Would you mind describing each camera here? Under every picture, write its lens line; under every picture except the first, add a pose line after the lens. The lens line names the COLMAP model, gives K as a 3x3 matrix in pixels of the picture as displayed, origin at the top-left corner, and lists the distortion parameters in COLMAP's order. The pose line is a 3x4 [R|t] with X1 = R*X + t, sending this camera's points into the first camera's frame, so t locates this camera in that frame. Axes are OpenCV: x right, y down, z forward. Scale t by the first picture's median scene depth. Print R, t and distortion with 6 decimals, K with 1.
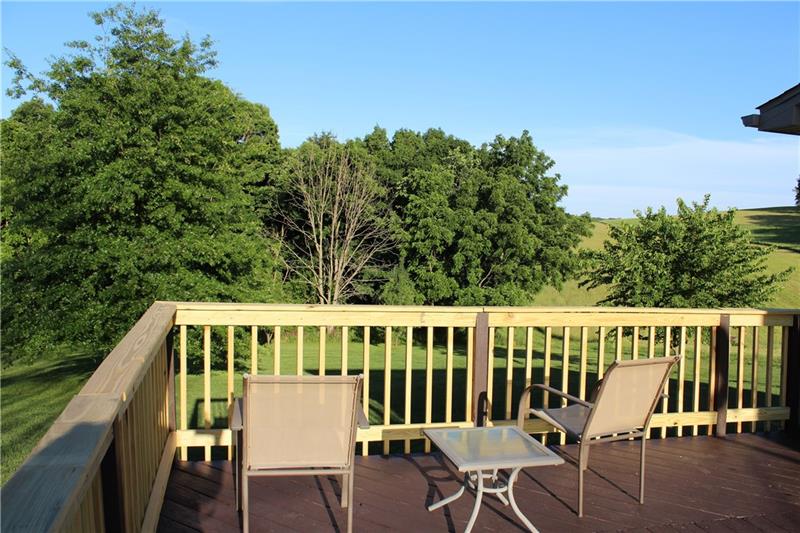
lens RADIAL K [[671.4, 0, 402.5], [0, 671.4, 264.8], [0, 0, 1]] dist [-0.144331, 0.113857]
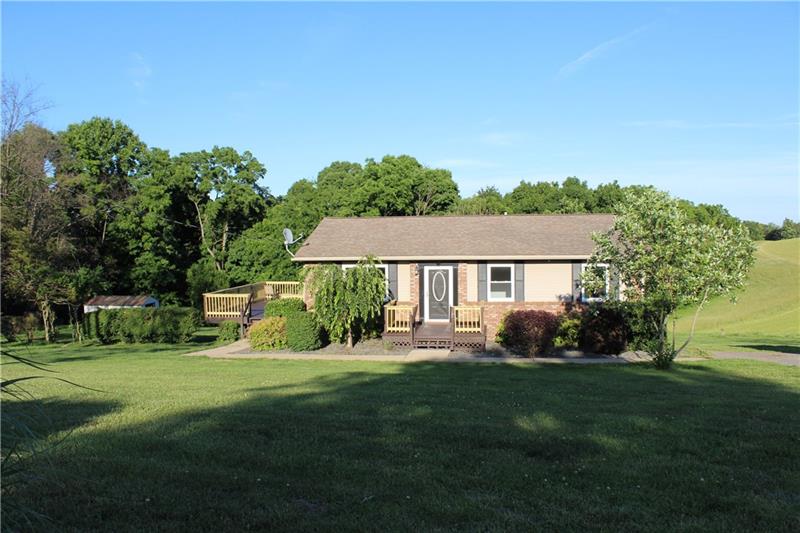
lens RADIAL K [[671.4, 0, 405.4], [0, 671.4, 269.6], [0, 0, 1]] dist [-0.144331, 0.113857]
pose [[0.919153, -0.031890, -0.392608, 0.336422], [0.022038, 0.999320, -0.029576, 0.014056], [0.393284, 0.018532, 0.919230, -0.443782]]
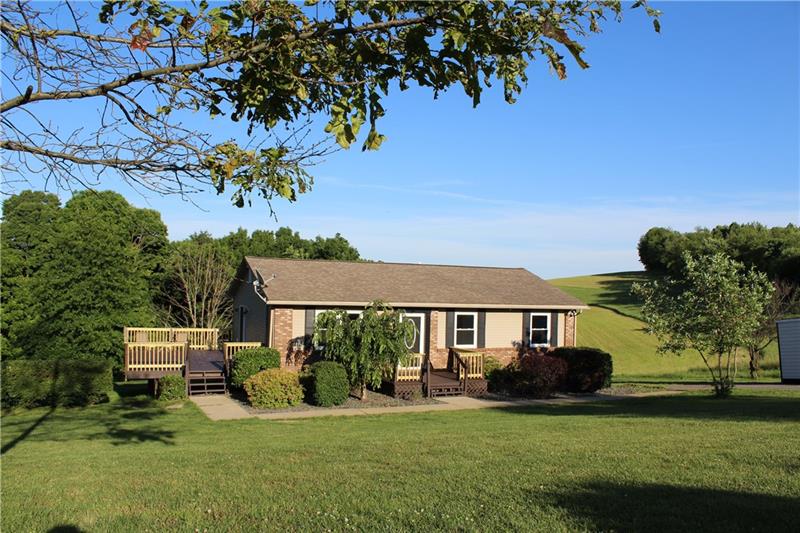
lens RADIAL K [[671.4, 0, 383.3], [0, 671.4, 272.1], [0, 0, 1]] dist [-0.144331, 0.113857]
pose [[0.993189, -0.013542, 0.115722, 0.115259], [0.023644, 0.995982, -0.086377, 0.009816], [-0.114088, 0.088525, 0.989519, -0.462283]]
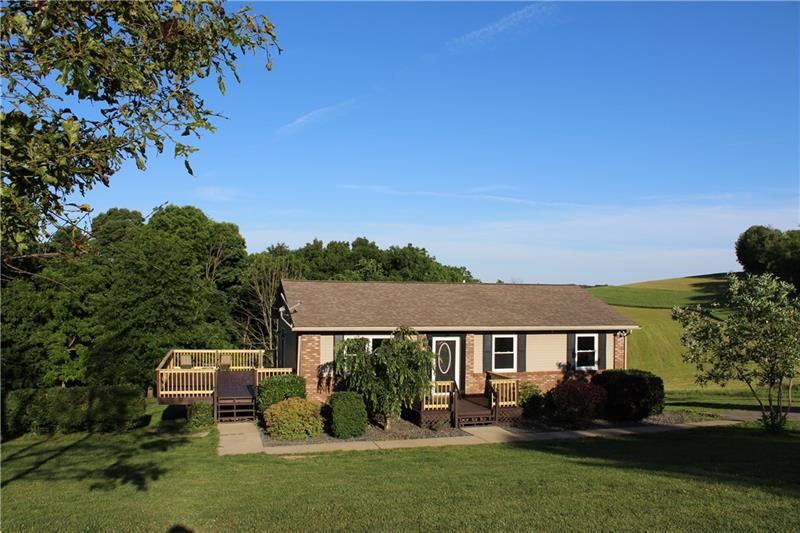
lens RADIAL K [[671.4, 0, 386.1], [0, 671.4, 271.0], [0, 0, 1]] dist [-0.144331, 0.113857]
pose [[0.999430, -0.030758, -0.013948, 0.153330], [0.029237, 0.994703, -0.098544, -0.001655], [0.016905, 0.098080, 0.995035, -0.453823]]
